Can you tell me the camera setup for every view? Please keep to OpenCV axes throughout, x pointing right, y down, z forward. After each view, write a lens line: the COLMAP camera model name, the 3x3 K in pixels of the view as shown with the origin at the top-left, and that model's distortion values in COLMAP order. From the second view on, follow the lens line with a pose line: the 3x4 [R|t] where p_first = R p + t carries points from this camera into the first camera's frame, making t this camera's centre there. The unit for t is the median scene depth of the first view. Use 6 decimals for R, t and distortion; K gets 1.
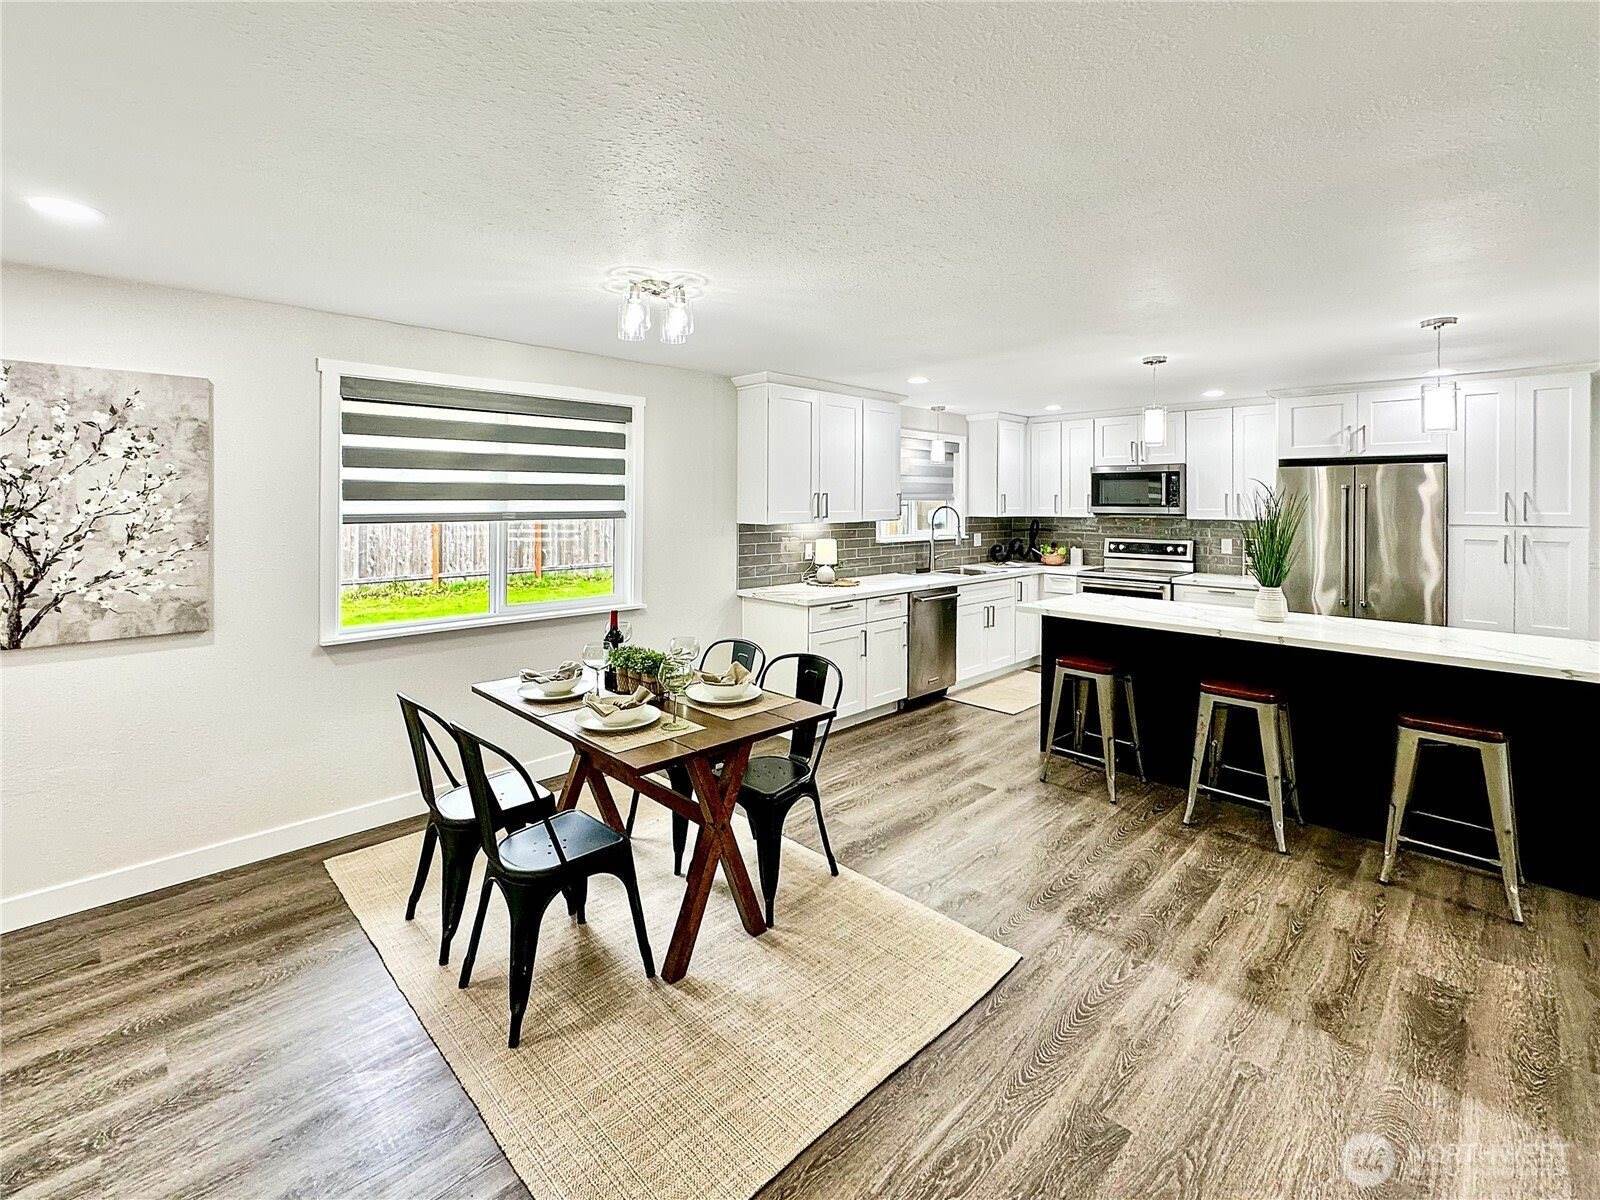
lens RADIAL K [[694.5, 0, 806.5], [0, 694.5, 504.9], [0, 0, 1]] dist [-0.001532, -0.000474]
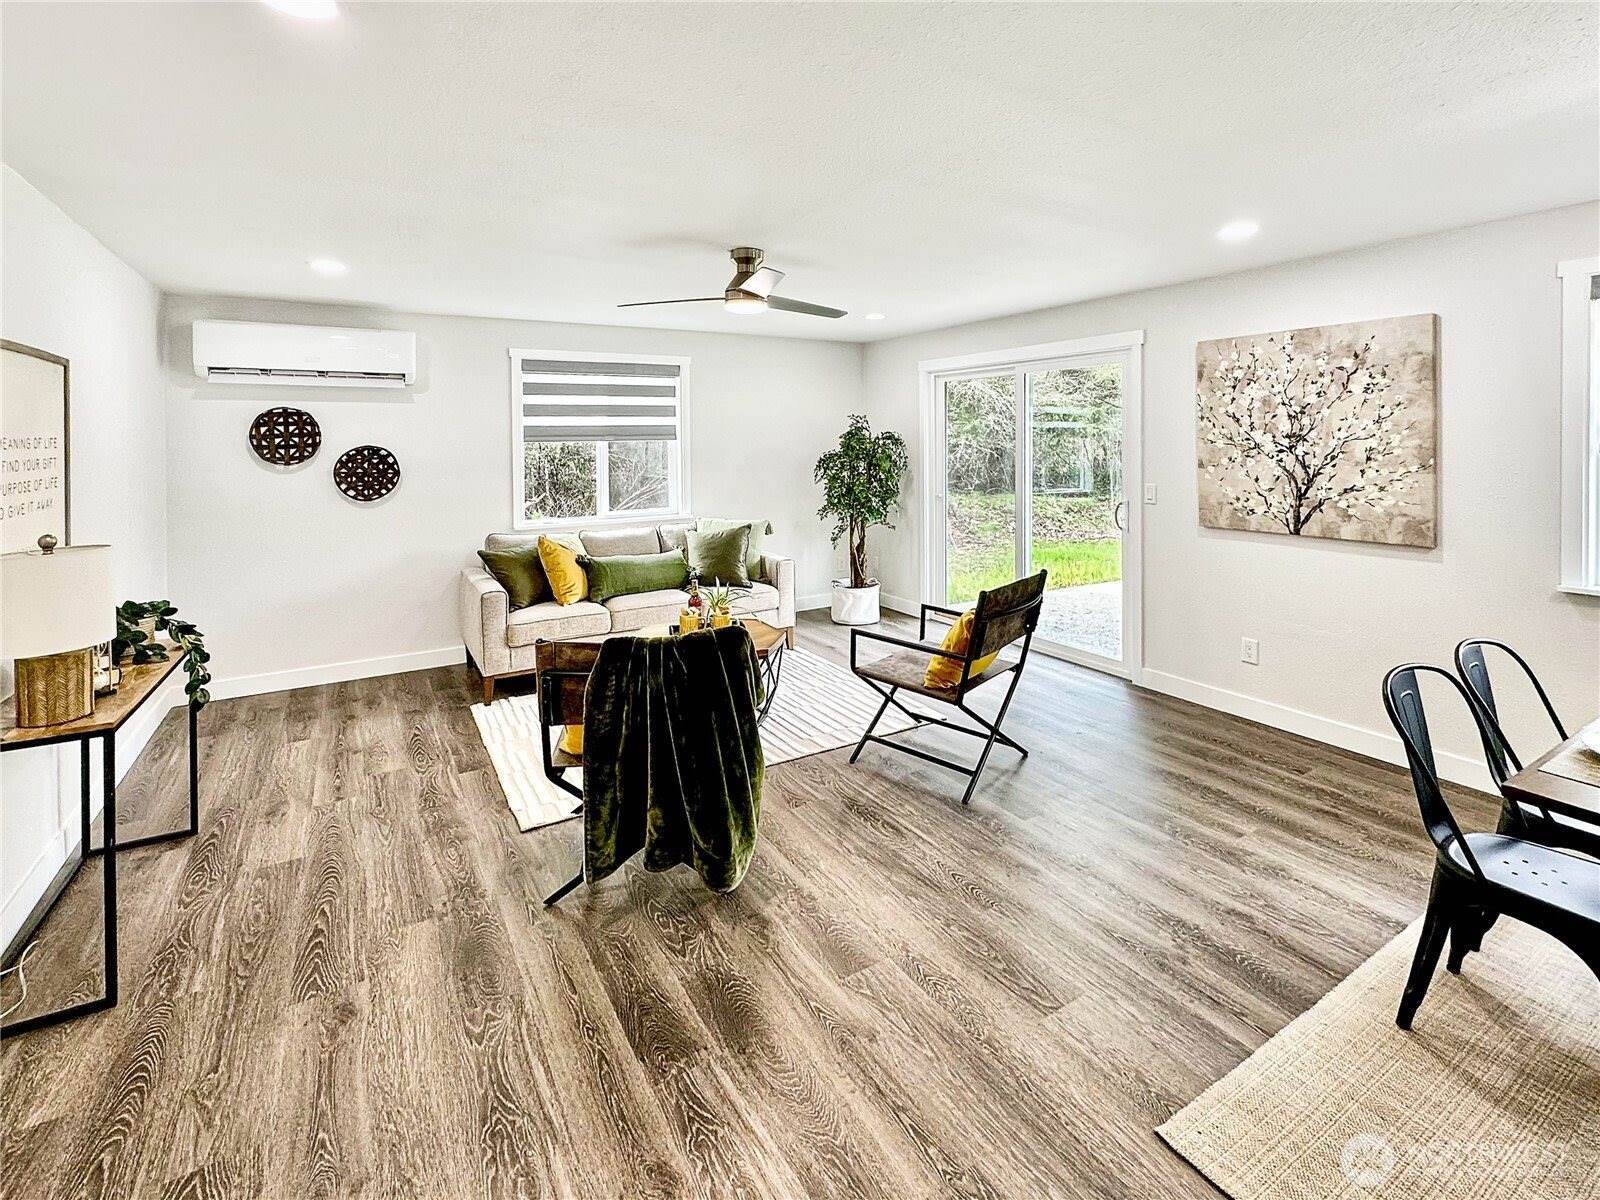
lens RADIAL K [[724.6, 0, 798.9], [0, 724.6, 441.2], [0, 0, 1]] dist [0.001955, 0.000072]
pose [[-0.214404, 0.004321, -0.976736, 0.475150], [0.002935, 0.999989, 0.003780, 0.008976], [0.976741, -0.002056, -0.214414, 0.307112]]
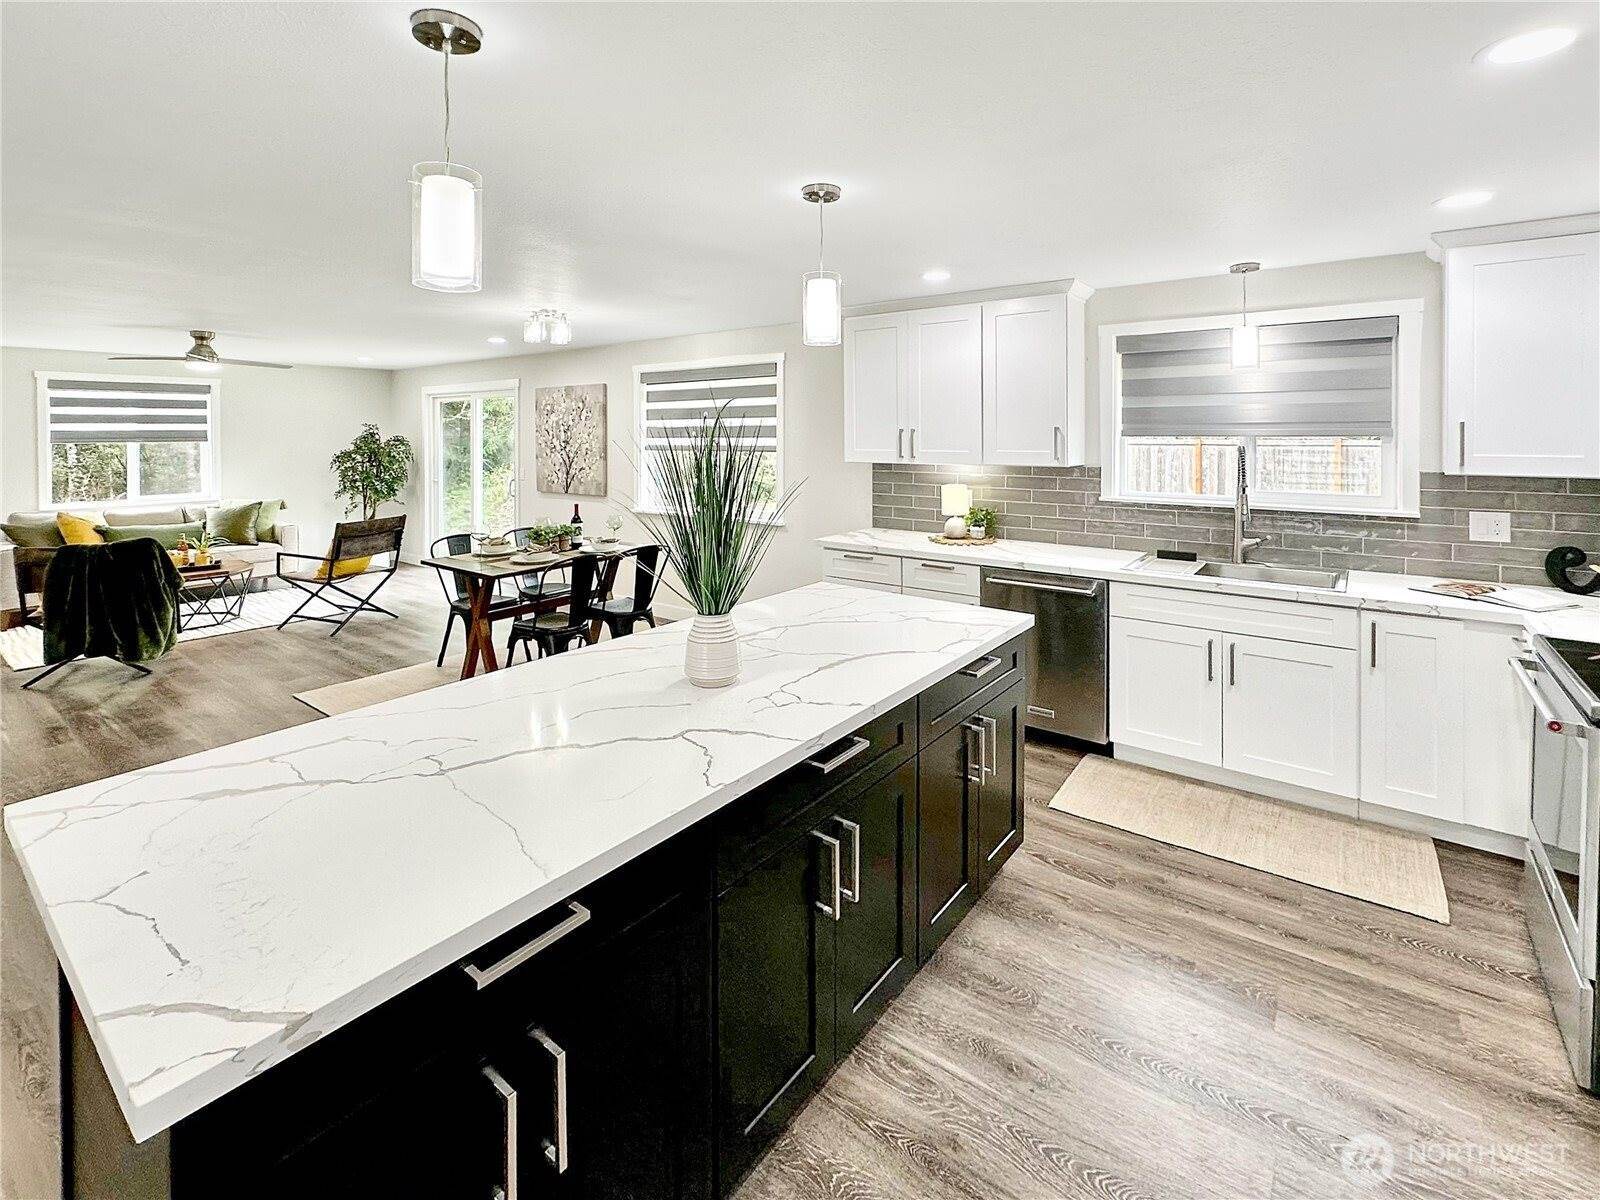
lens RADIAL K [[737.7, 0, 831.6], [0, 737.7, 441.7], [0, 0, 1]] dist [-0.002397, -0.000273]
pose [[0.170618, 0.007909, -0.985305, 1.732408], [-0.002528, 0.999968, 0.007589, -0.015660], [0.985334, 0.001196, 0.170633, 1.422682]]
